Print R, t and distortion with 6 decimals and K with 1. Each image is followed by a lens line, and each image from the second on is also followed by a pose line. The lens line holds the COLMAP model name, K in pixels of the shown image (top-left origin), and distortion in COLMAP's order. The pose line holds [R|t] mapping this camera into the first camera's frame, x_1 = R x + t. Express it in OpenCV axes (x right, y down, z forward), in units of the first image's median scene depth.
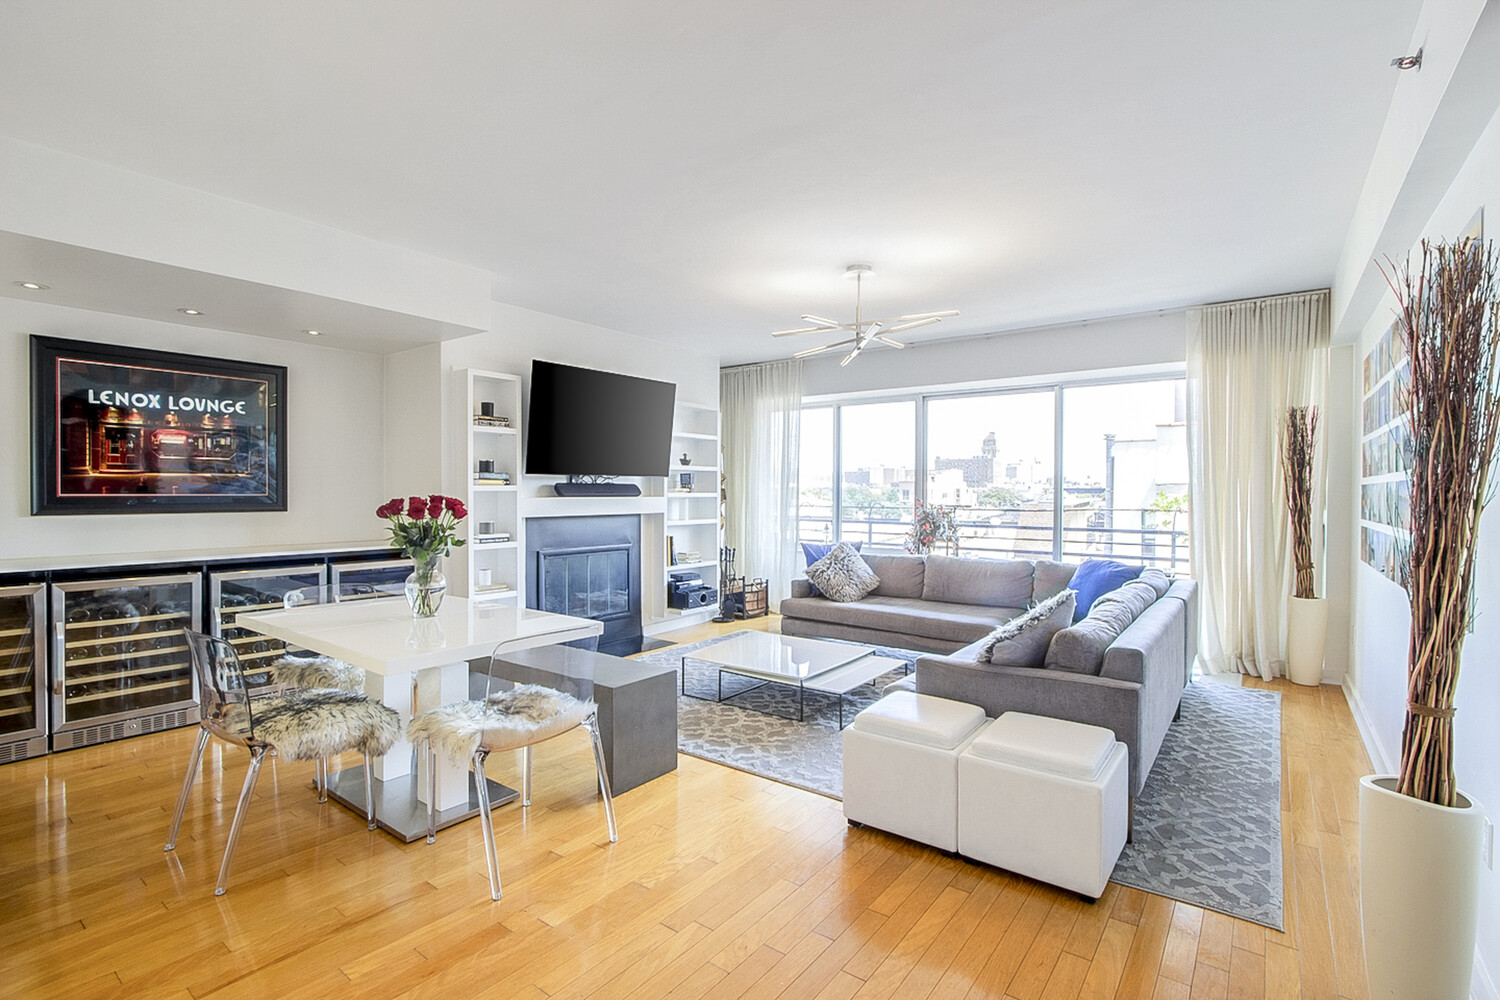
lens RADIAL K [[690.7, 0, 746.3], [0, 690.7, 500.7], [0, 0, 1]] dist [-0.011984, 0.000490]
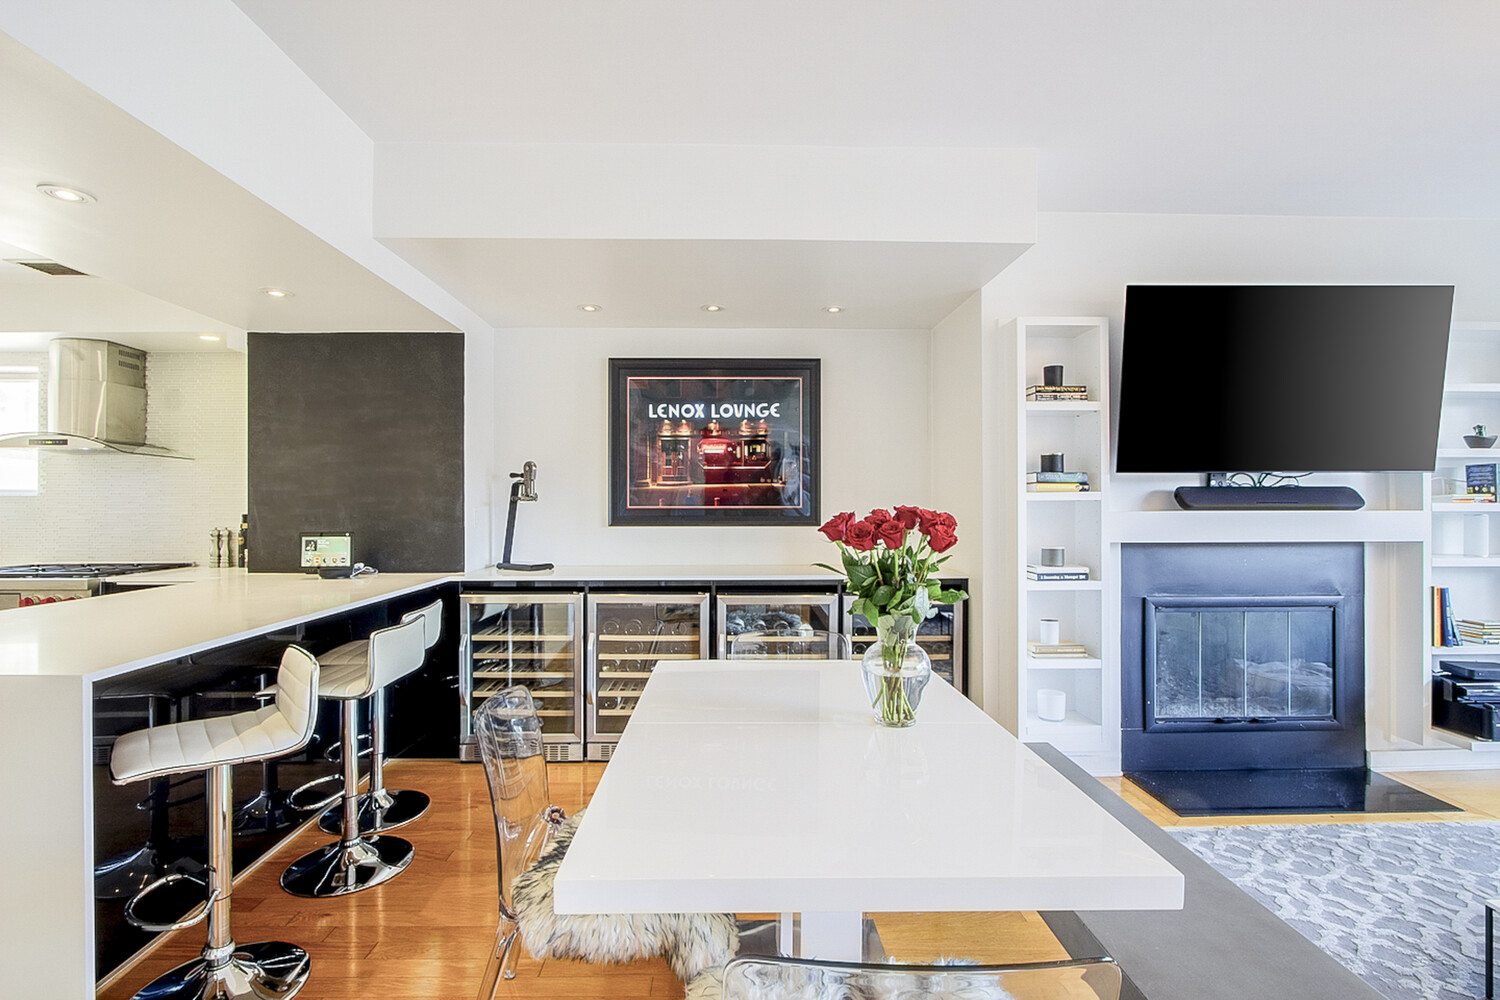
lens RADIAL K [[685.4, 0, 748.9], [0, 685.4, 503.1], [0, 0, 1]] dist [-0.015910, 0.000088]
pose [[0.619239, -0.003962, -0.785192, -0.050485], [-0.006375, 0.999929, -0.010072, -0.003969], [0.785176, 0.011242, 0.619170, 0.415386]]
